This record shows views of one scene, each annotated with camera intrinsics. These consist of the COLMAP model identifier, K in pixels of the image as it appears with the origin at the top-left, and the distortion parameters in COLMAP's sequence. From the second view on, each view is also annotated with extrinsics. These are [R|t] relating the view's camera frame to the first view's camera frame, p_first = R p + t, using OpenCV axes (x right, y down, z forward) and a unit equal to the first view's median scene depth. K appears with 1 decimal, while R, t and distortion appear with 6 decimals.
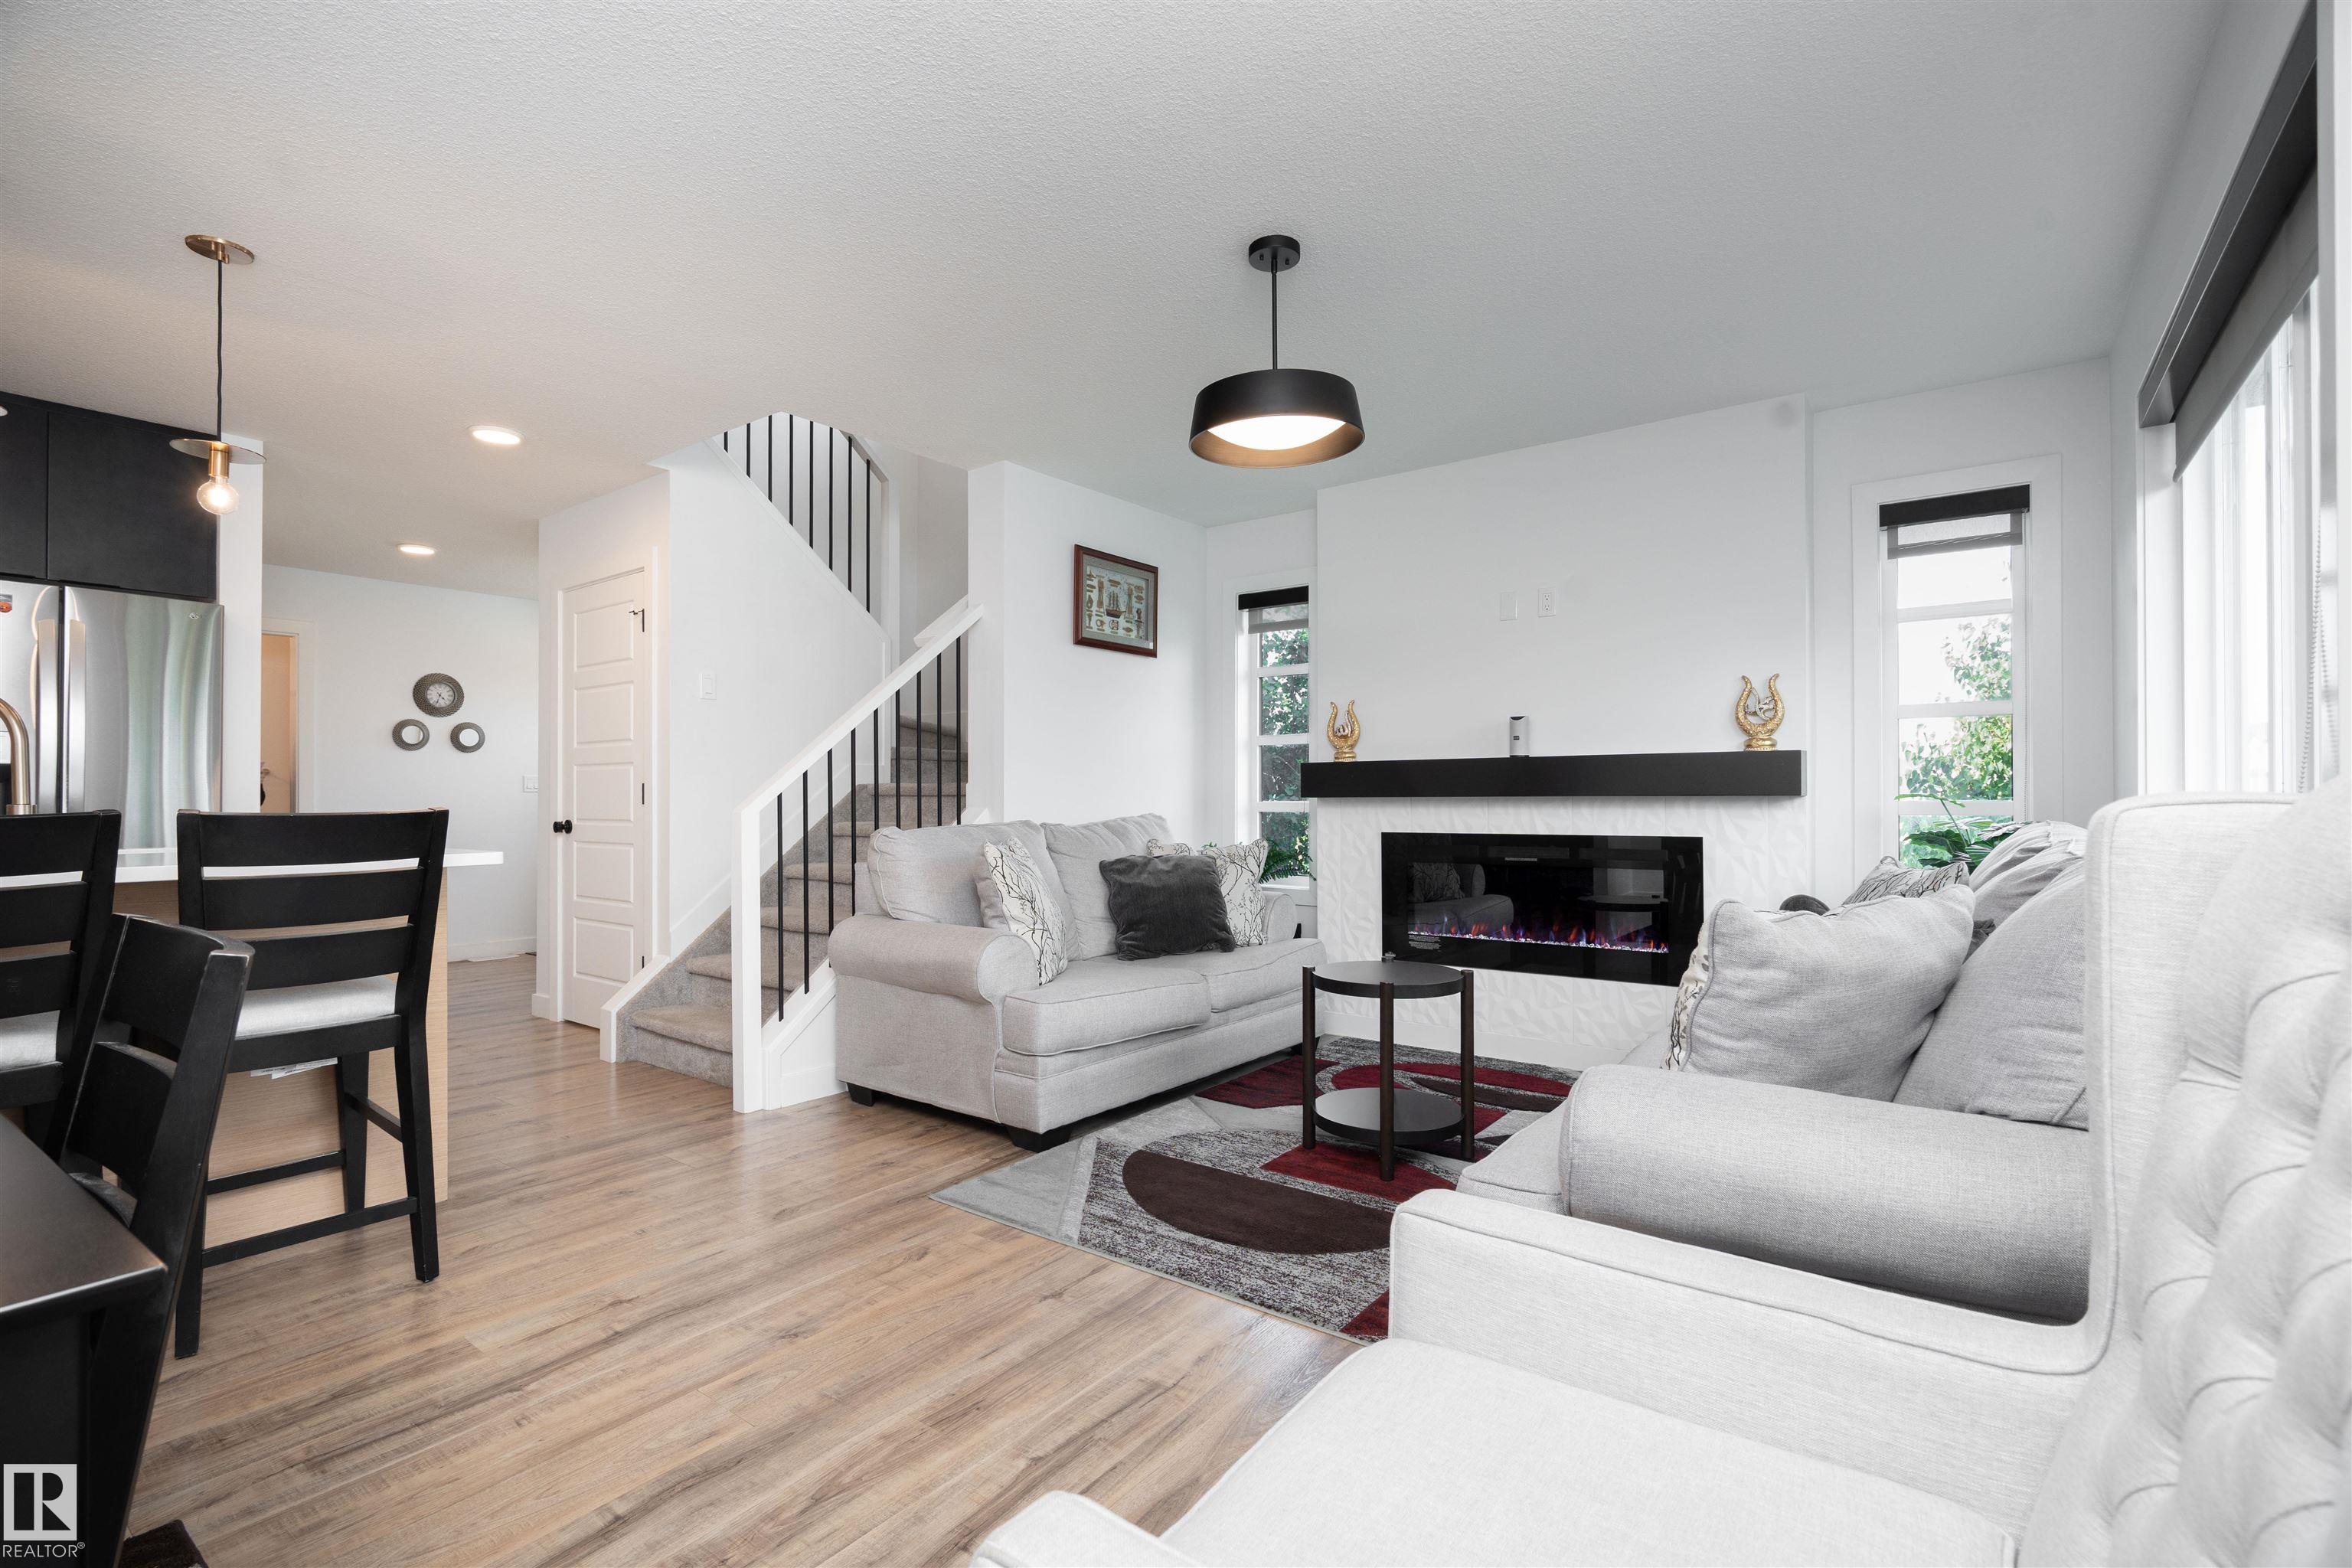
lens RADIAL K [[1061.1, 0, 1170.9], [0, 1061.1, 795.2], [0, 0, 1]] dist [-0.007406, 0.000269]
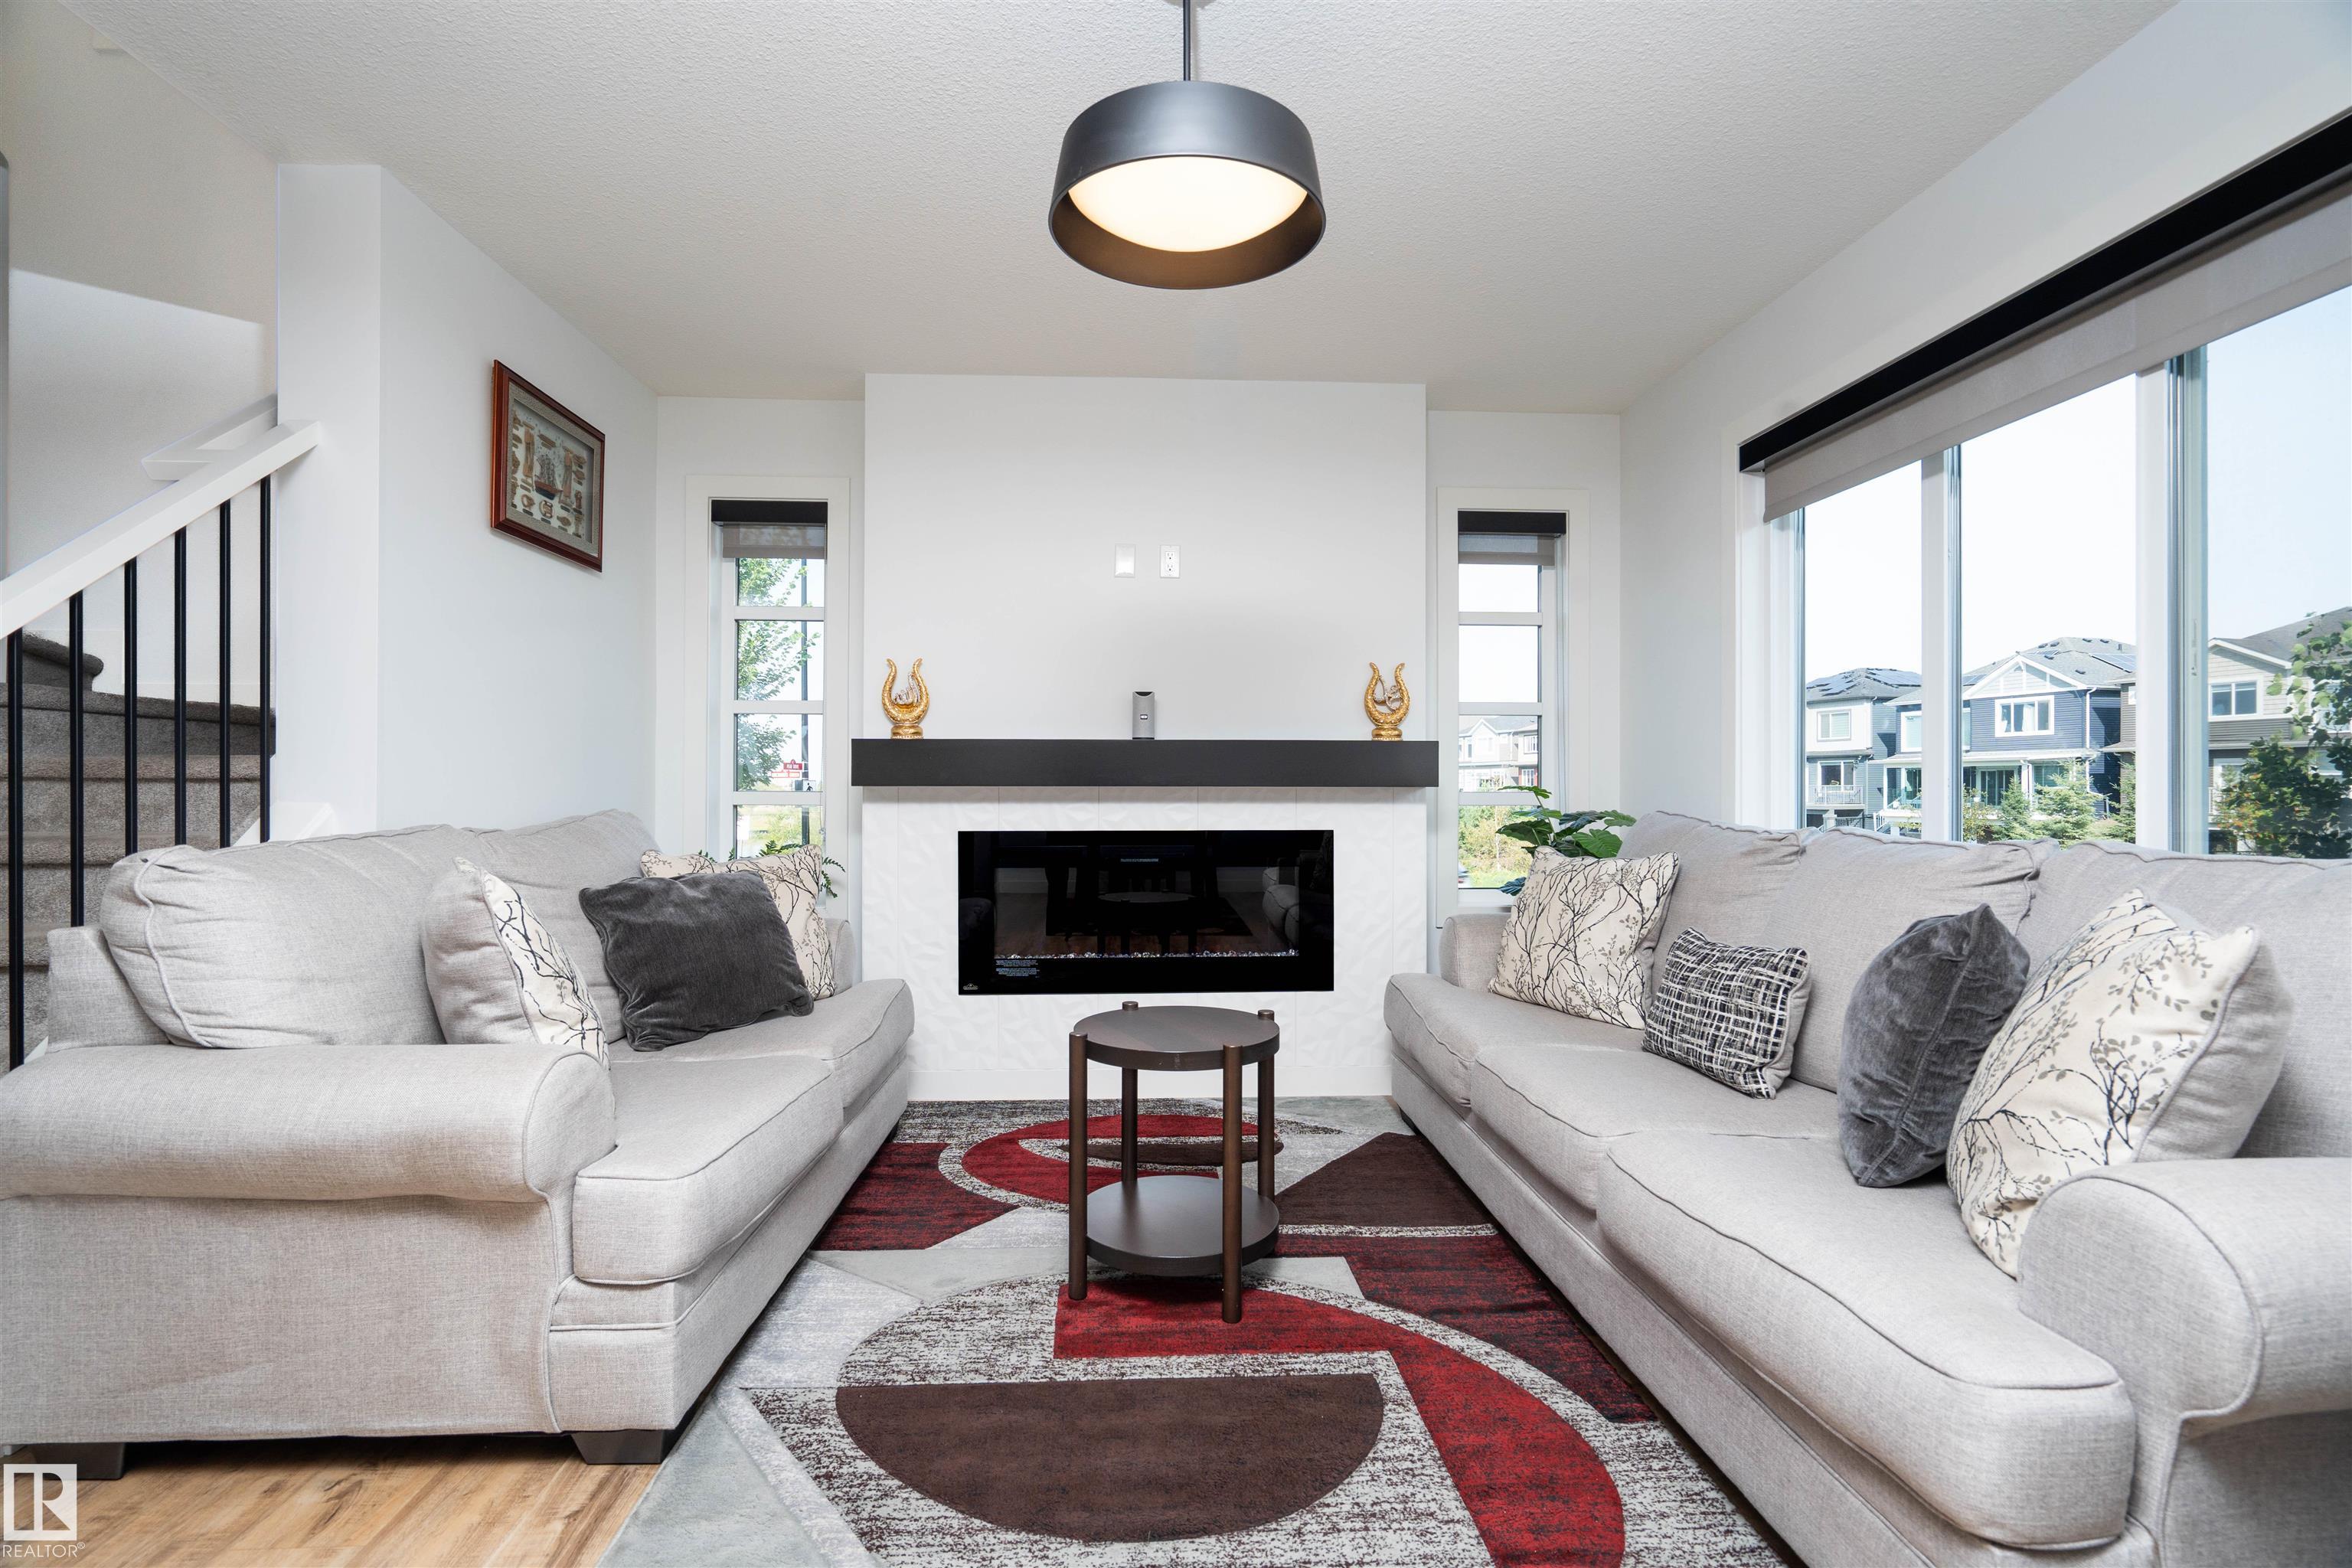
lens RADIAL K [[1070.0, 0, 1176.0], [0, 1070.0, 784.0], [0, 0, 1]] dist [-0.006724, 0.000112]
pose [[0.765672, 0.005356, 0.643210, -0.232340], [-0.005939, 0.999982, -0.001257, 0.000559], [-0.643204, -0.002857, 0.765689, 0.373508]]
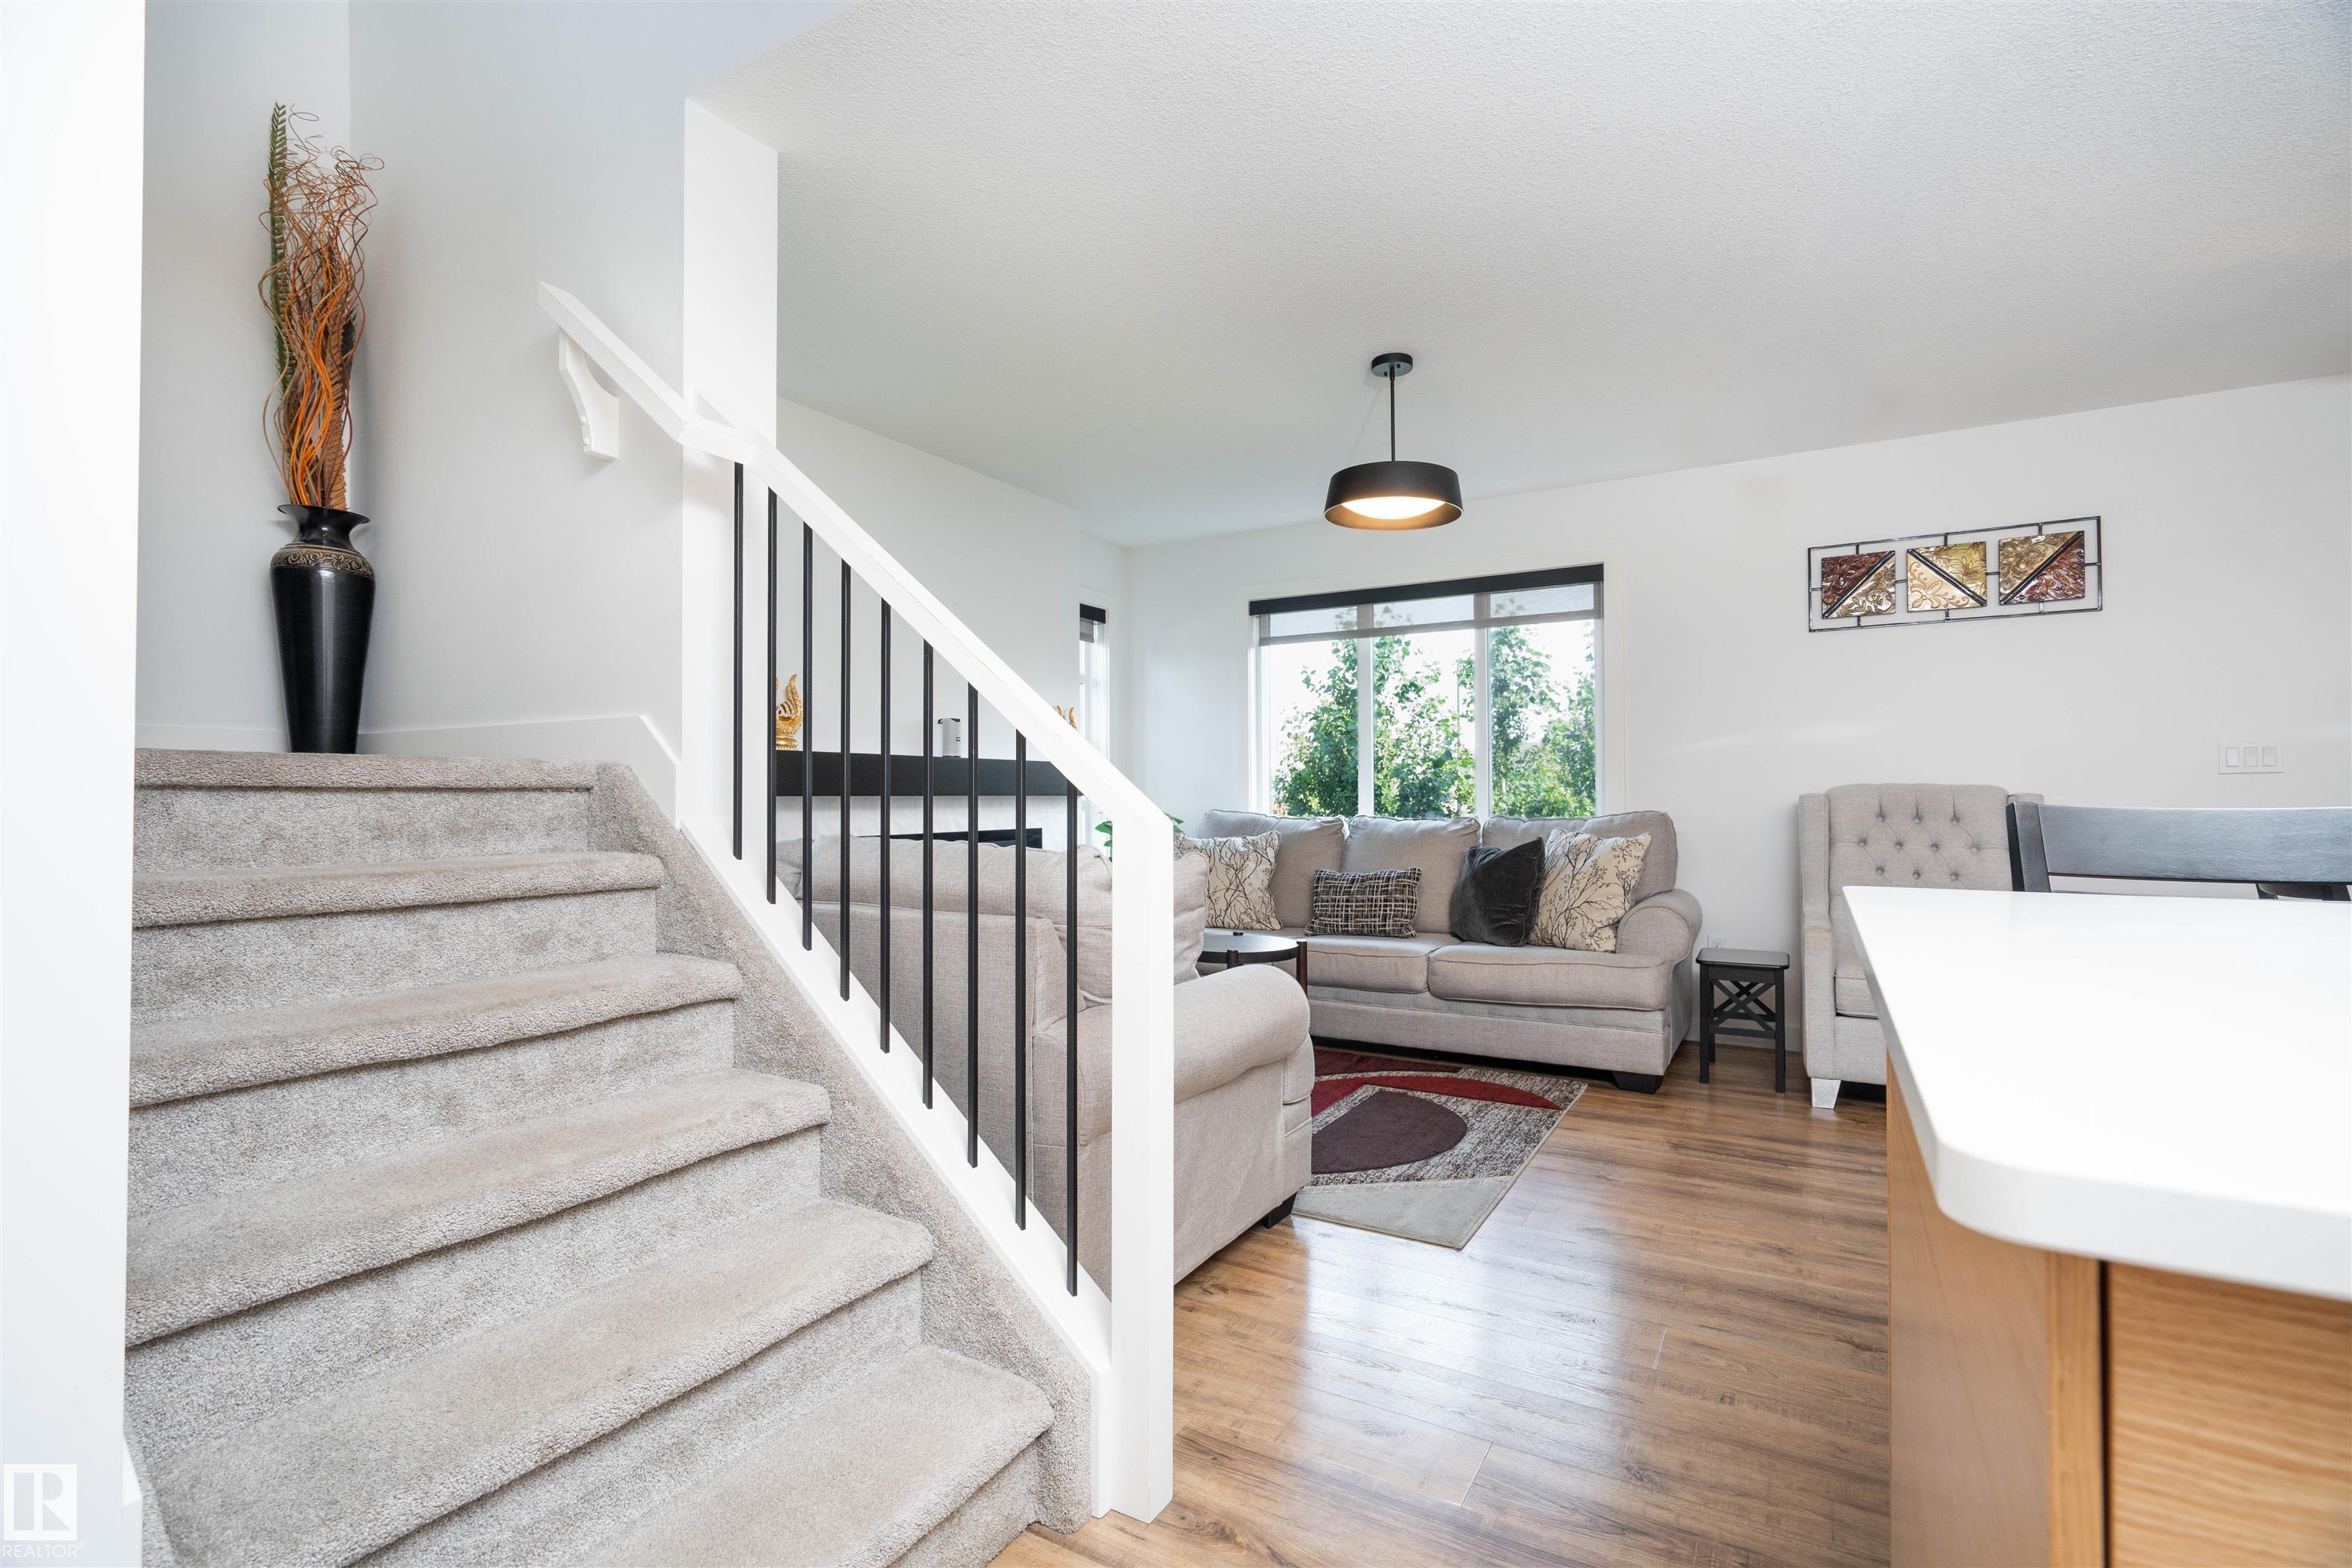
lens RADIAL K [[1062.5, 0, 1189.5], [0, 1062.5, 786.9], [0, 0, 1]] dist [-0.001833, 0.000007]
pose [[-0.117286, 0.012101, 0.993024, -0.827579], [-0.000421, 0.999925, -0.012235, 0.006452], [-0.993098, -0.001853, -0.117272, 1.017944]]
